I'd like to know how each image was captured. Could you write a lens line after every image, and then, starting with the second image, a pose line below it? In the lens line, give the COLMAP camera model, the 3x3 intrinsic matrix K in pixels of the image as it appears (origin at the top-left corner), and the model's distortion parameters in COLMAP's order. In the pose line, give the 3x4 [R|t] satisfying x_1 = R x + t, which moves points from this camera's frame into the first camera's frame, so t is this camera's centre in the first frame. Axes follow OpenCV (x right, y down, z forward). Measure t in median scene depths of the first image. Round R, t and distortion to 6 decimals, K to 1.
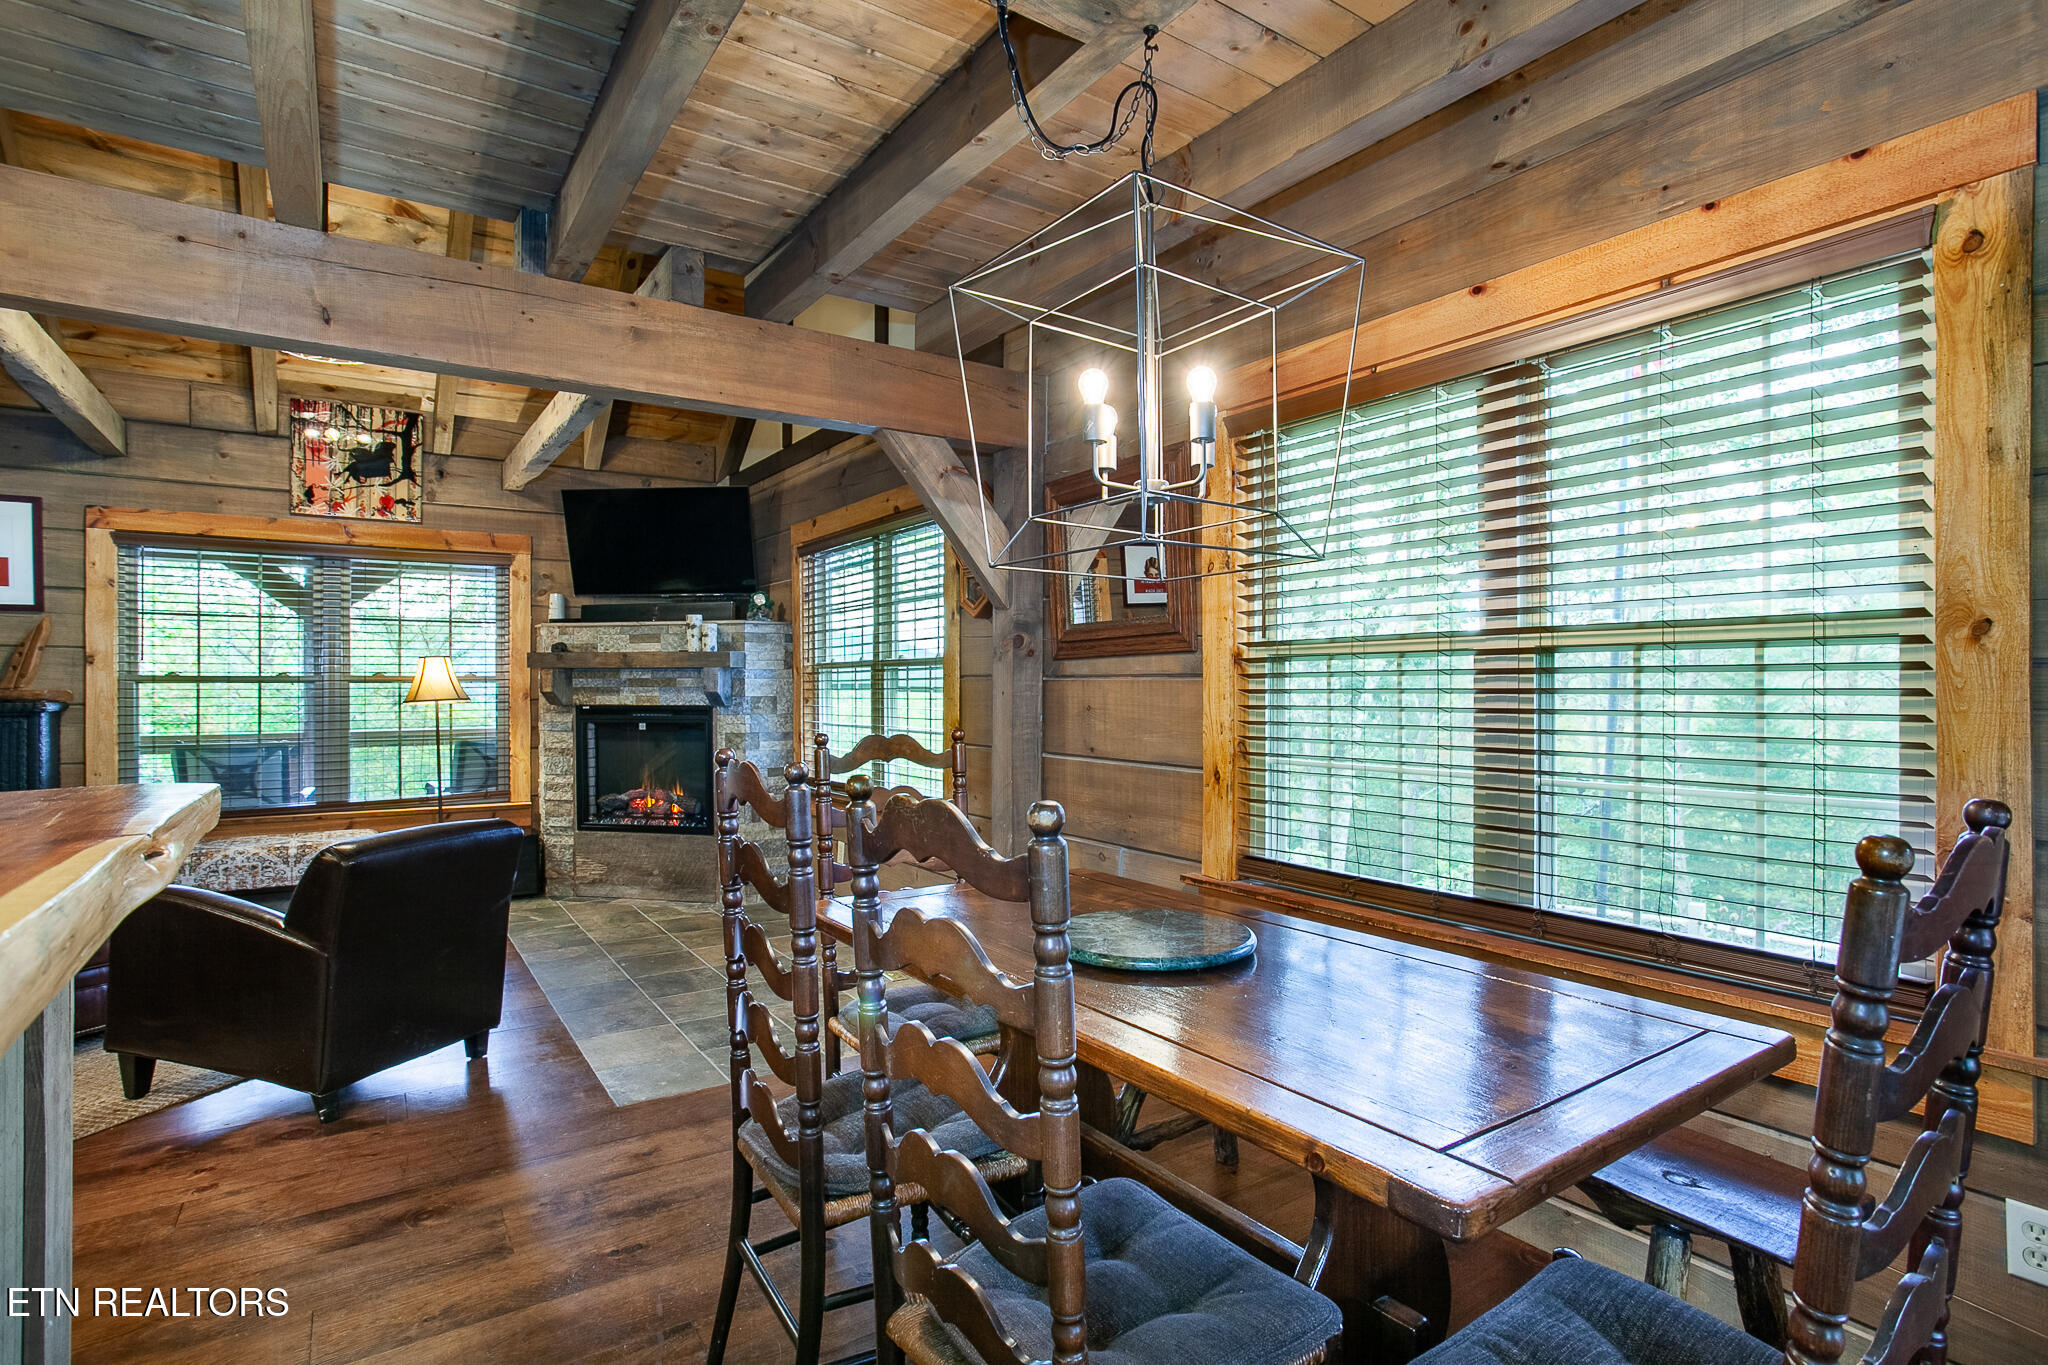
lens RADIAL K [[1003.5, 0, 1026.4], [0, 1003.5, 686.2], [0, 0, 1]] dist [-0.031309, 0.014987]
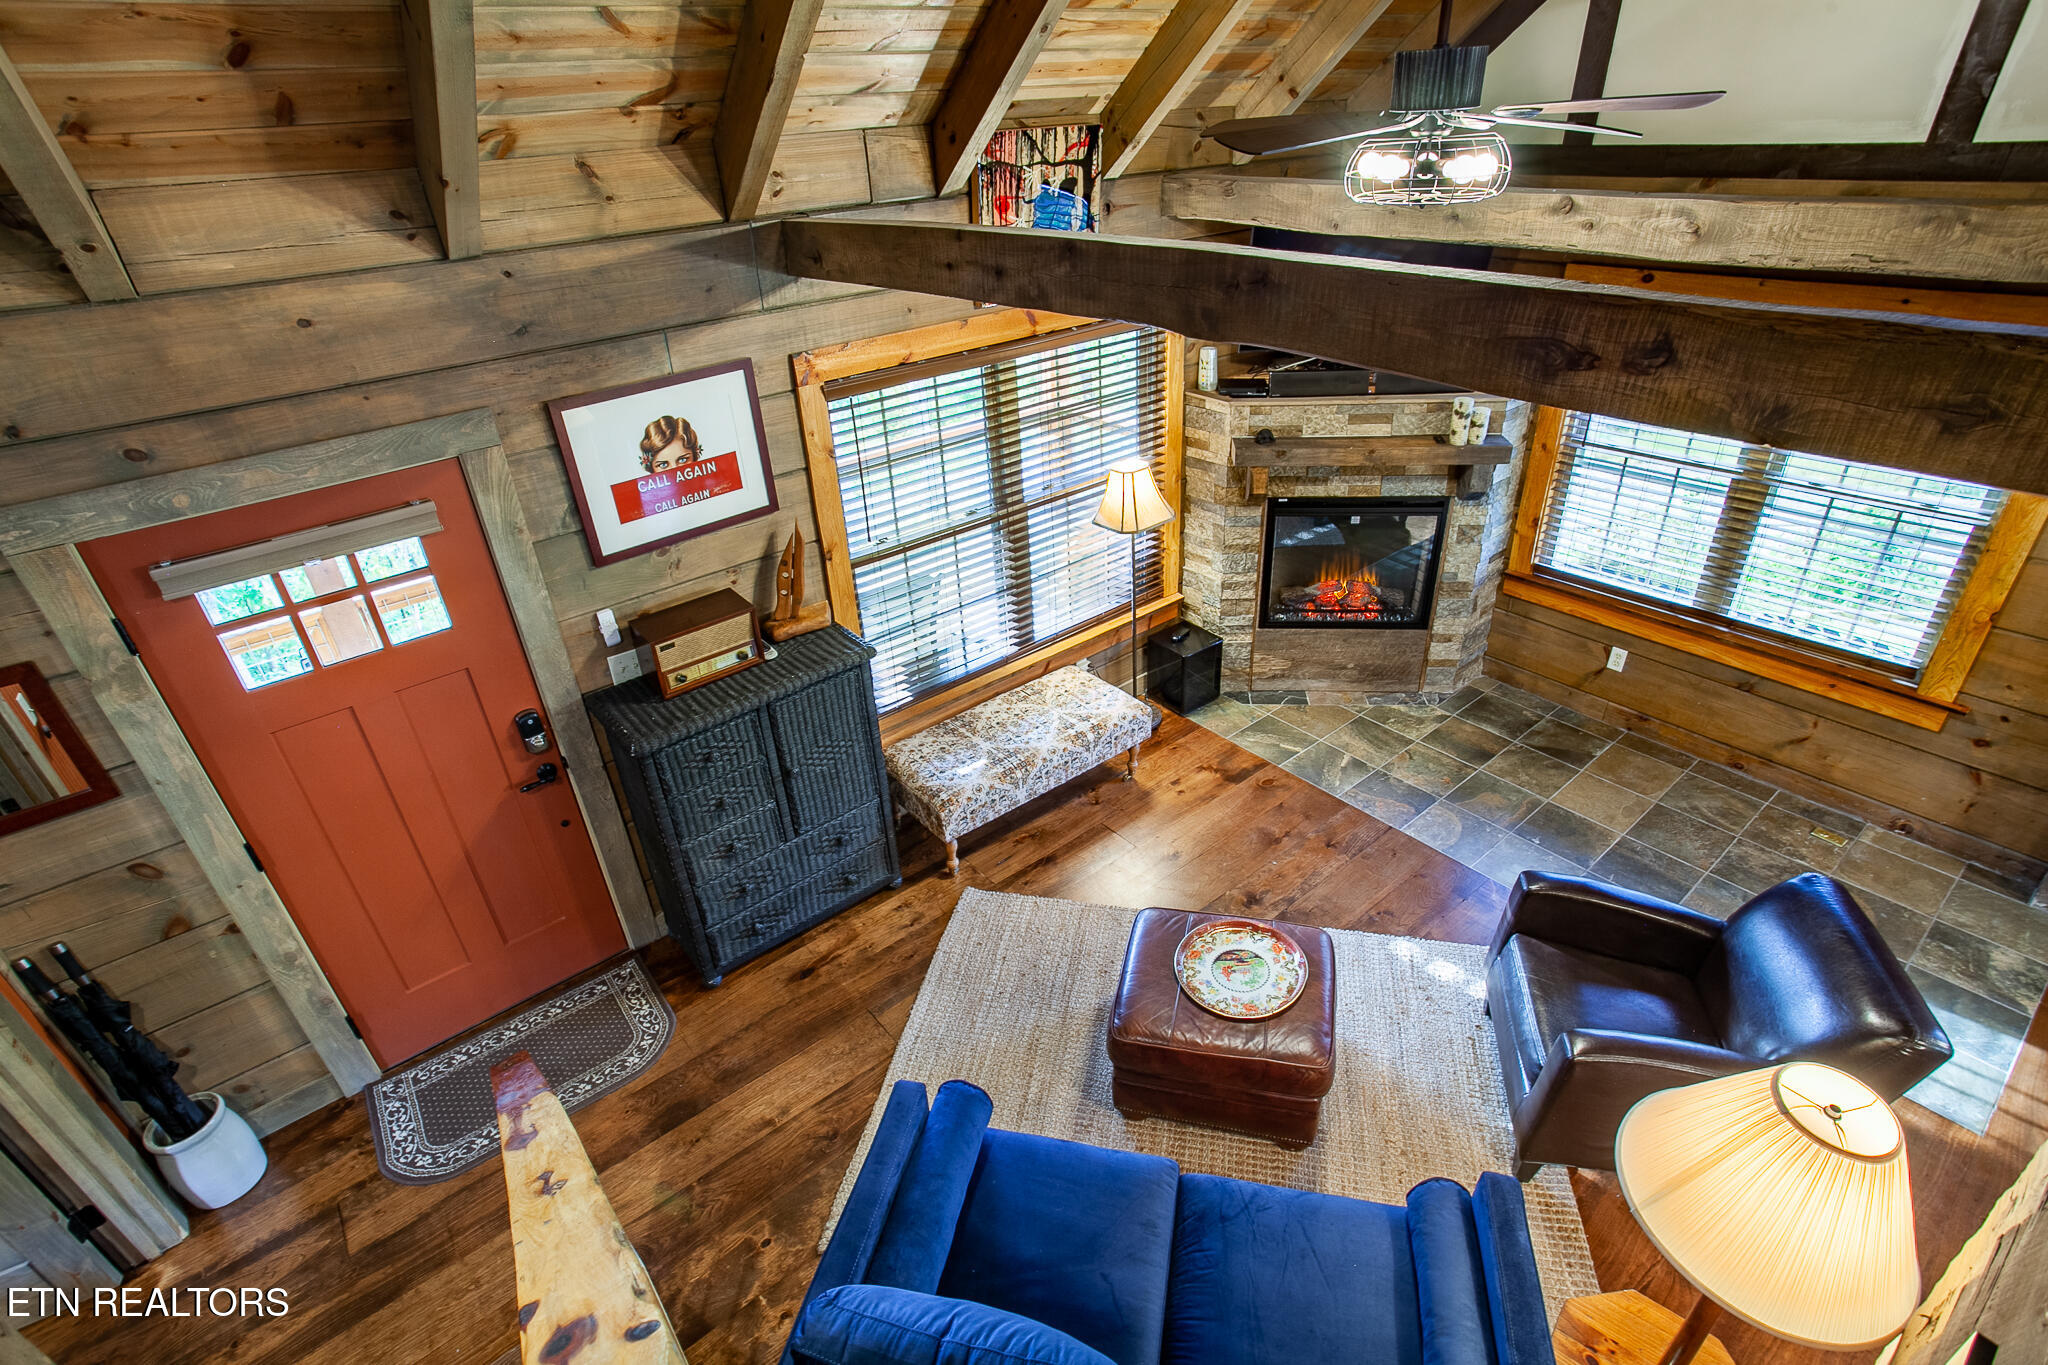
lens RADIAL K [[1003.5, 0, 1031.5], [0, 1003.5, 674.8], [0, 0, 1]] dist [-0.031309, 0.014987]
pose [[0.994819, -0.084068, 0.057160, -0.730366], [0.044037, 0.863142, 0.503038, -0.294097], [-0.091627, -0.497915, 0.862372, 0.217944]]
